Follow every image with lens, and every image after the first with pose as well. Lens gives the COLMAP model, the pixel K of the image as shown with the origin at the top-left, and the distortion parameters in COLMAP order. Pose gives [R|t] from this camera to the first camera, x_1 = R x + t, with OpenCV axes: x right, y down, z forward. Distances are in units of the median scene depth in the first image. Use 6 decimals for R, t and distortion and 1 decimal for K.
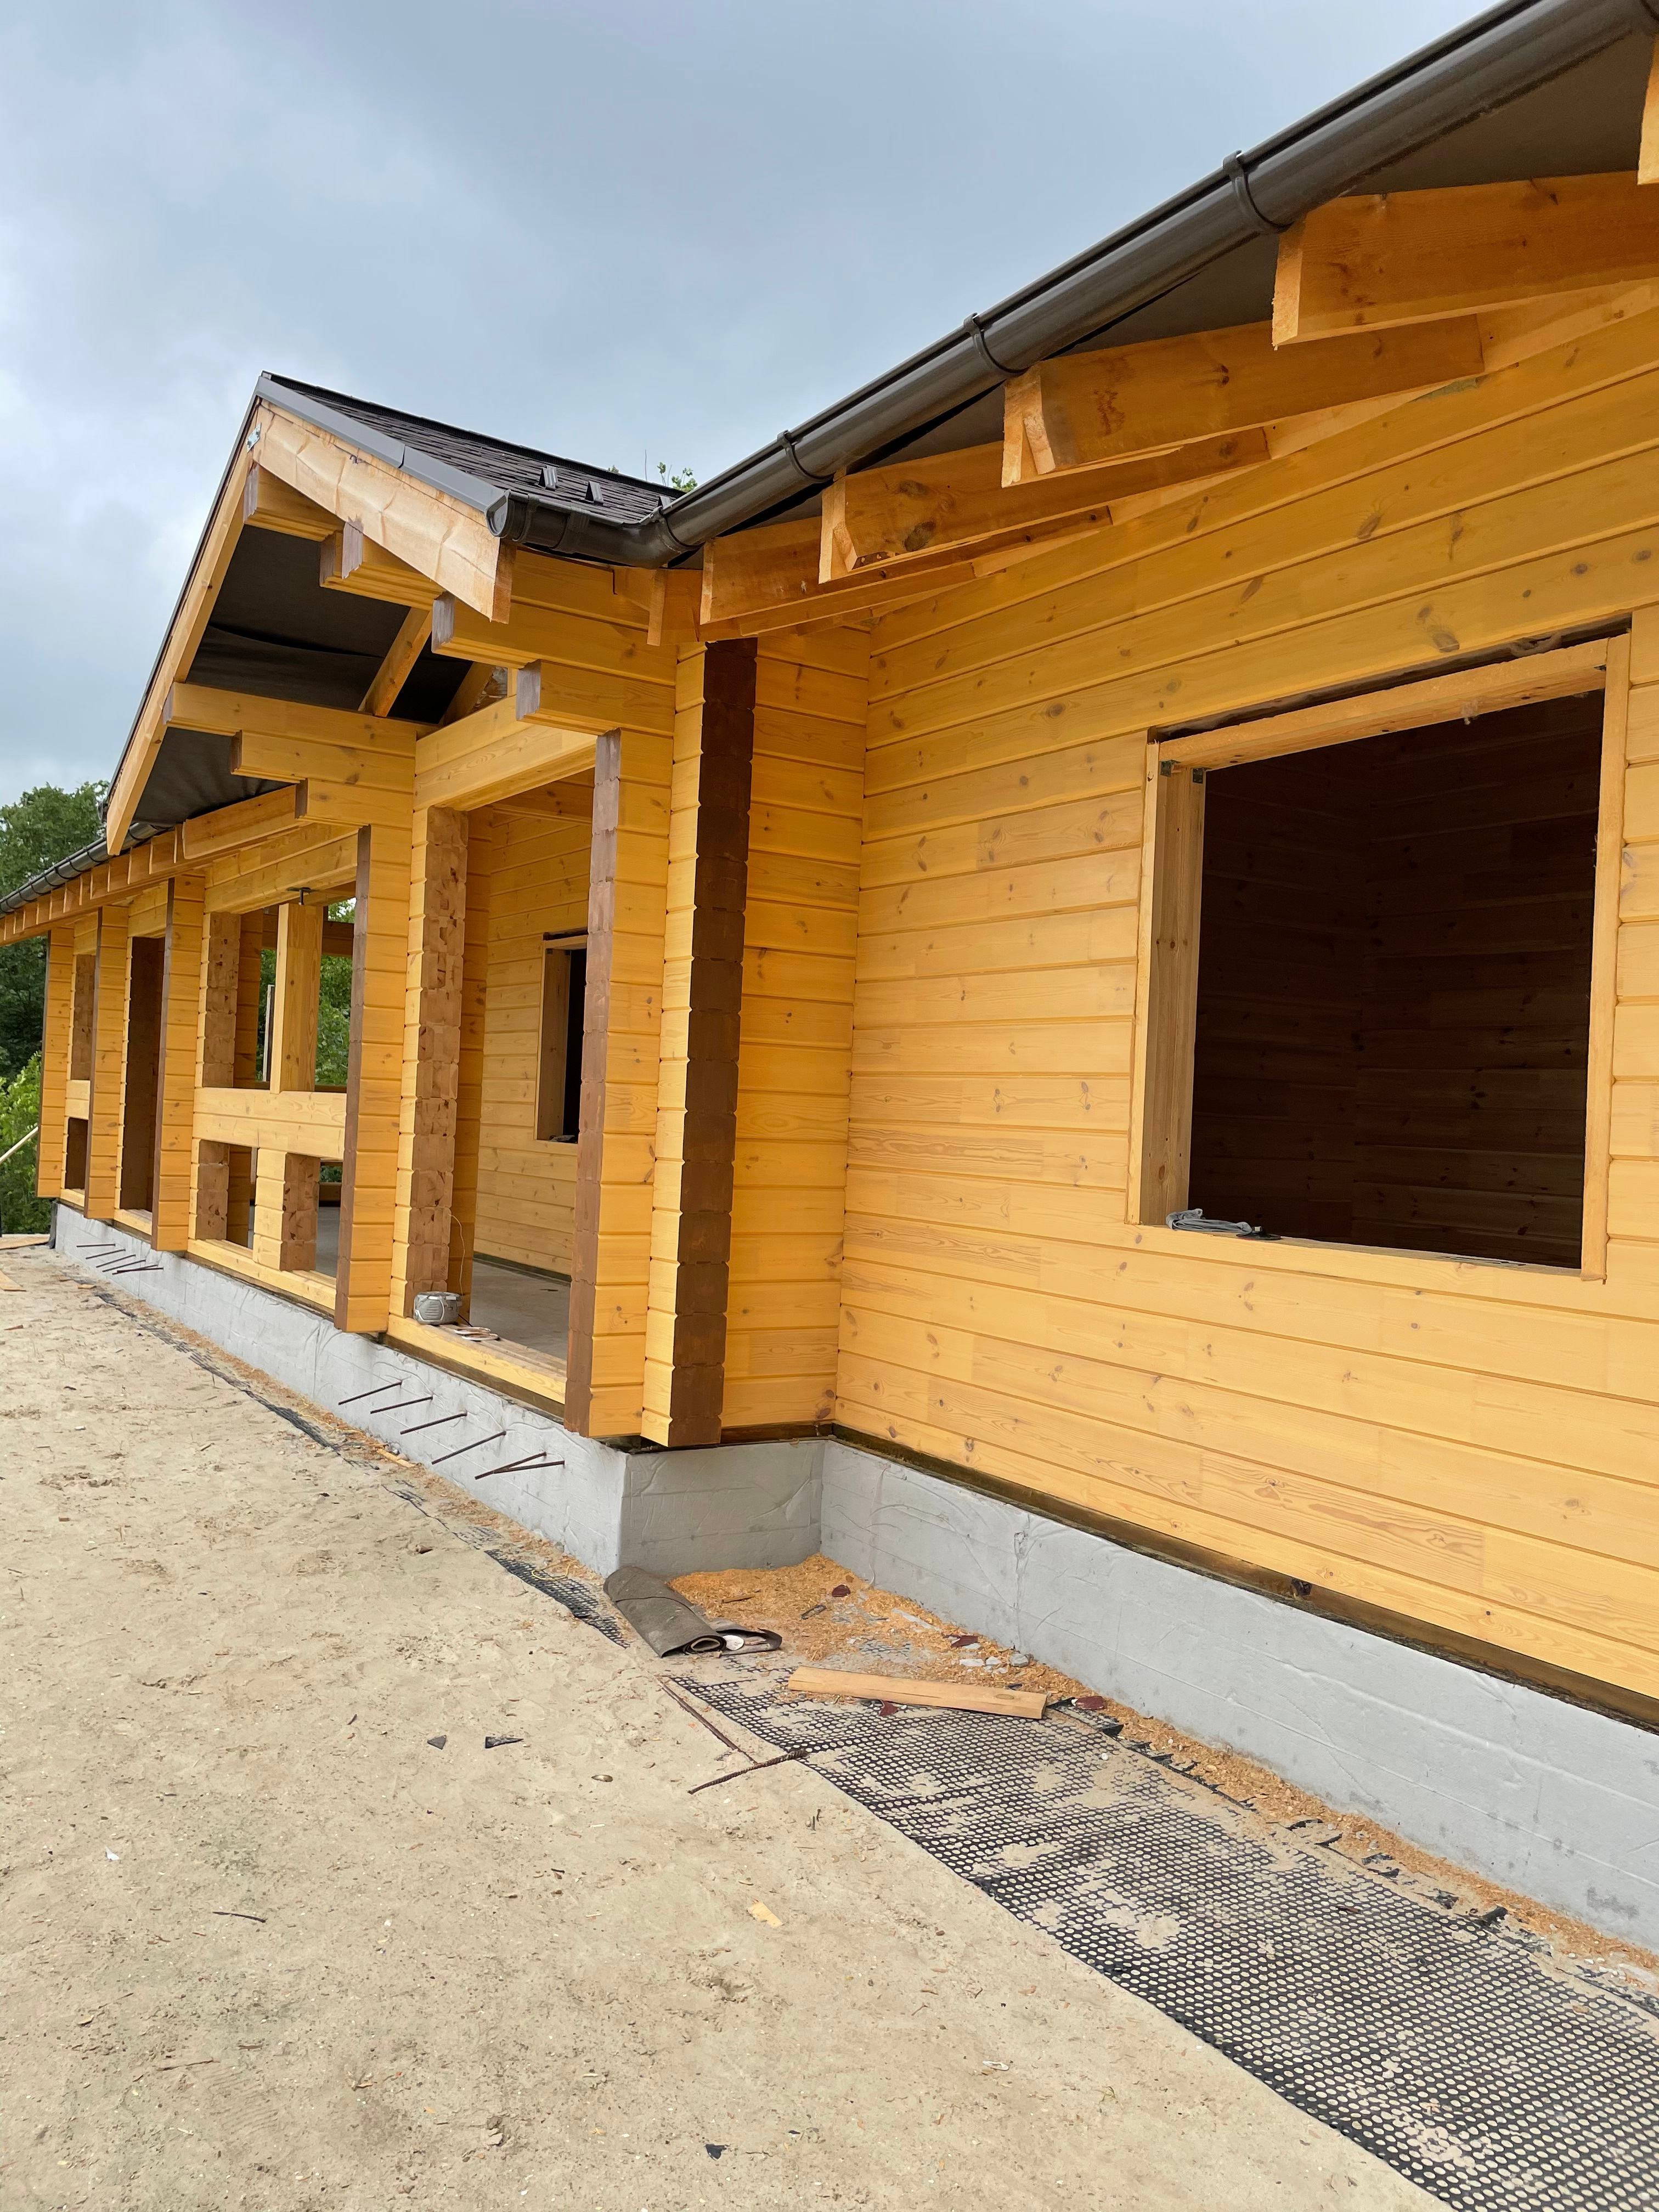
lens RADIAL K [[1645.8, 0, 830.3], [0, 1645.8, 1111.6], [0, 0, 1]] dist [0.063045, -0.013843]
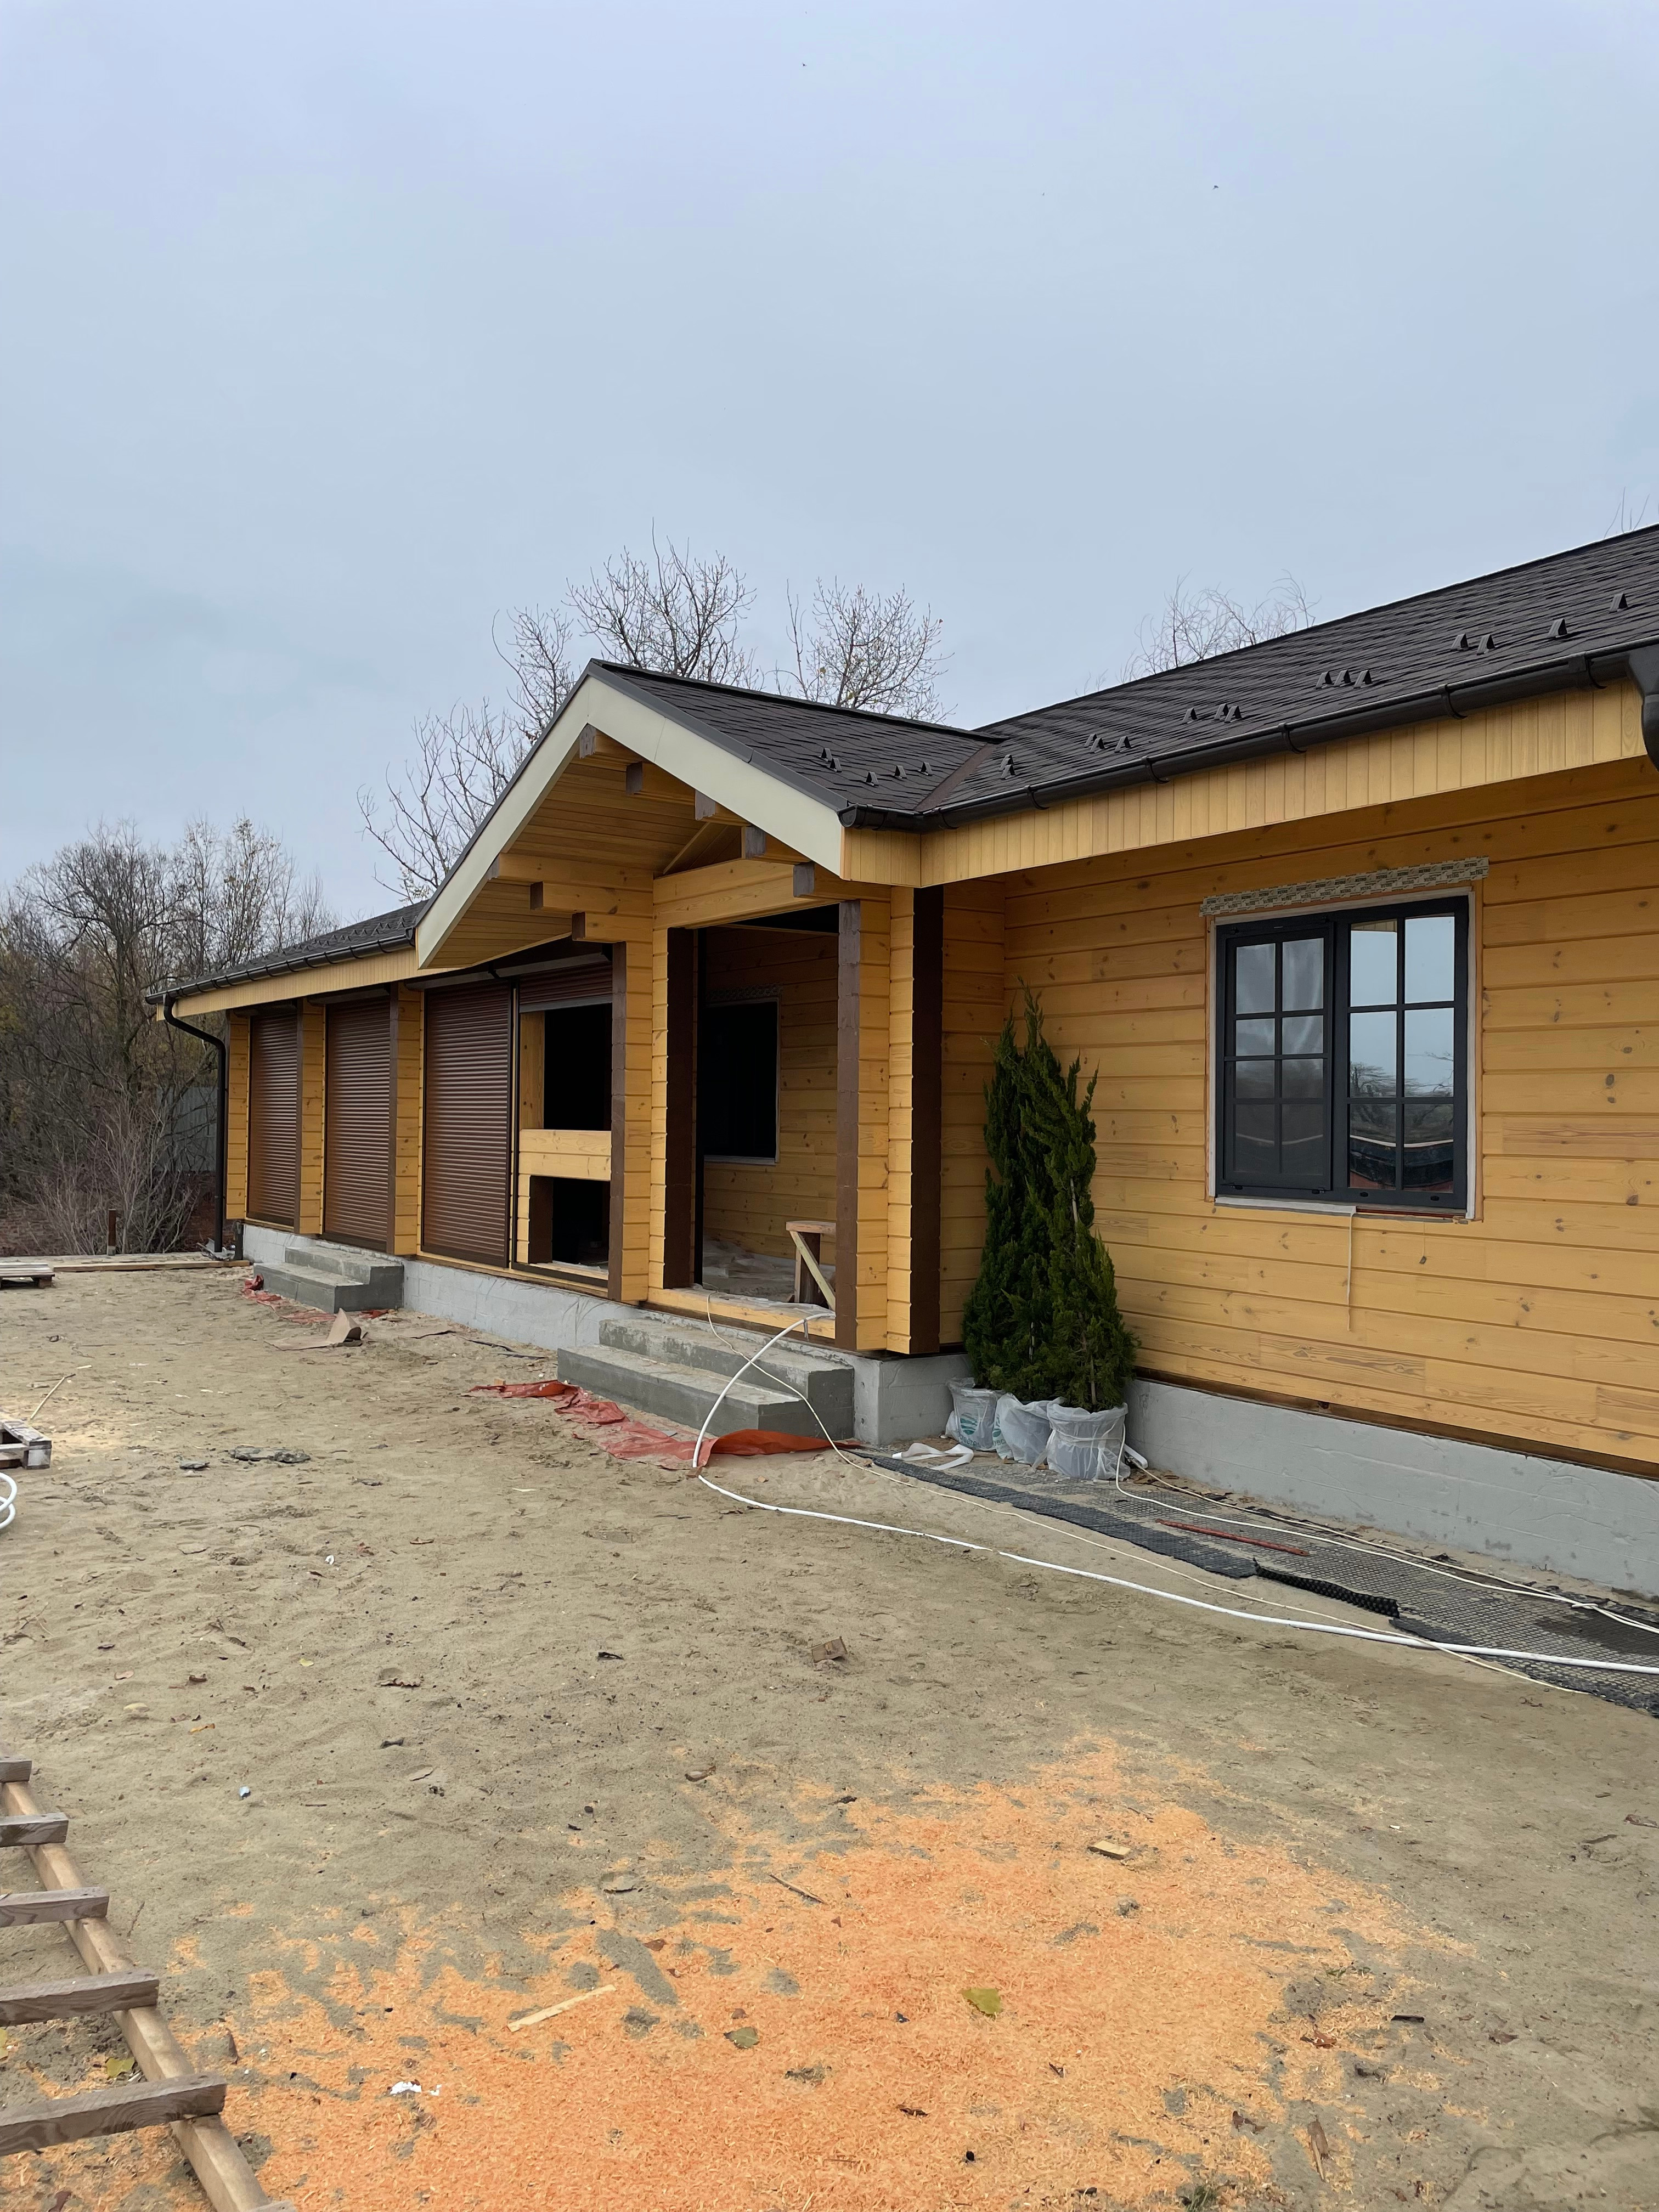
lens RADIAL K [[1645.8, 0, 811.8], [0, 1645.8, 1100.8], [0, 0, 1]] dist [0.063045, -0.013843]
pose [[0.999077, -0.036598, 0.022482, -0.217388], [0.036720, 0.999313, -0.005045, -0.034128], [-0.022282, 0.005866, 0.999735, -0.566127]]
